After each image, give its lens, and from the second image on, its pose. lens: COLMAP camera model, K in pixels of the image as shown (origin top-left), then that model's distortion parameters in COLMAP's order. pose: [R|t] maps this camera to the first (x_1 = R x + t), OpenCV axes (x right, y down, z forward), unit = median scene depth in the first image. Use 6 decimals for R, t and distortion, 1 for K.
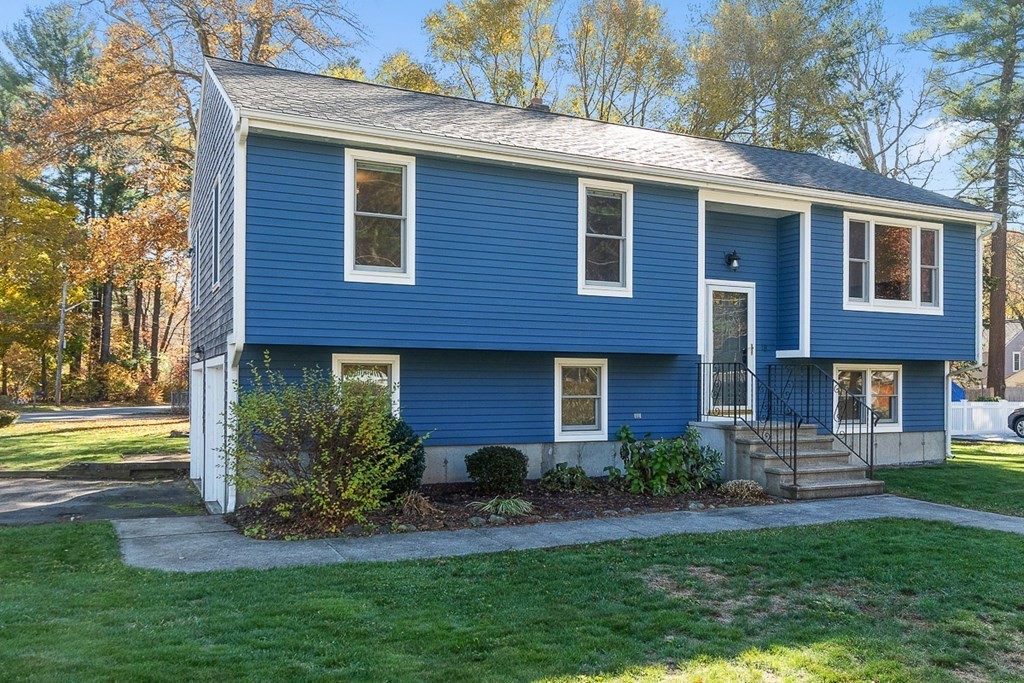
lens RADIAL K [[812.3, 0, 508.8], [0, 812.3, 377.3], [0, 0, 1]] dist [0.009936, 0.003463]
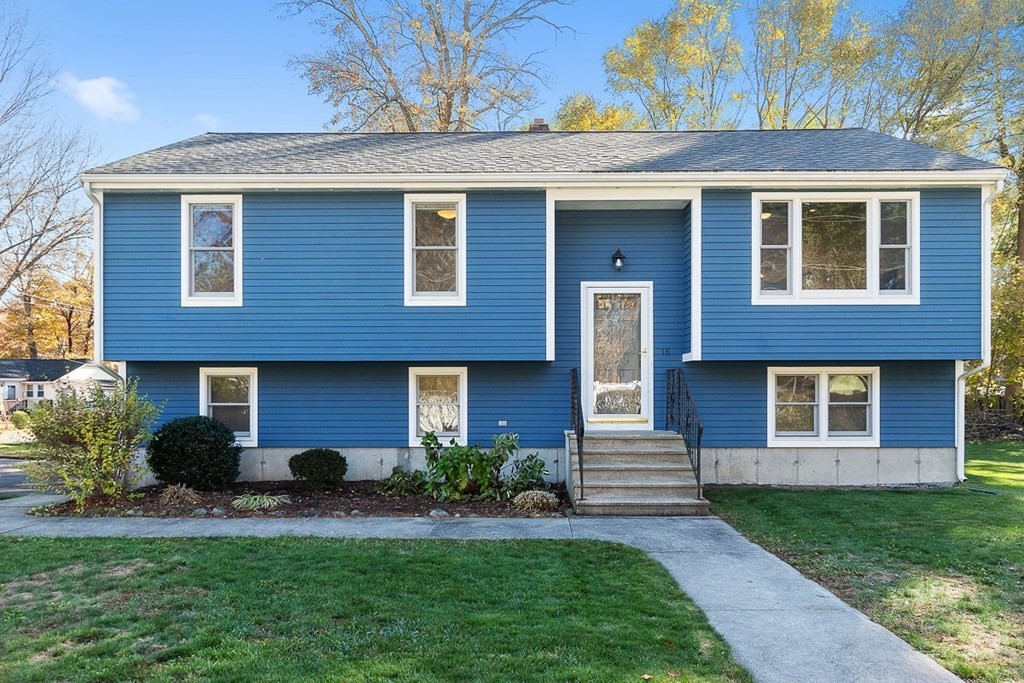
lens RADIAL K [[686.2, 0, 511.4], [0, 686.2, 381.9], [0, 0, 1]] dist [0.003239, 0.001770]
pose [[0.901721, -0.012285, -0.432143, 0.501634], [0.008764, 0.999910, -0.010140, 0.004753], [0.432229, 0.005356, 0.901748, 0.226898]]
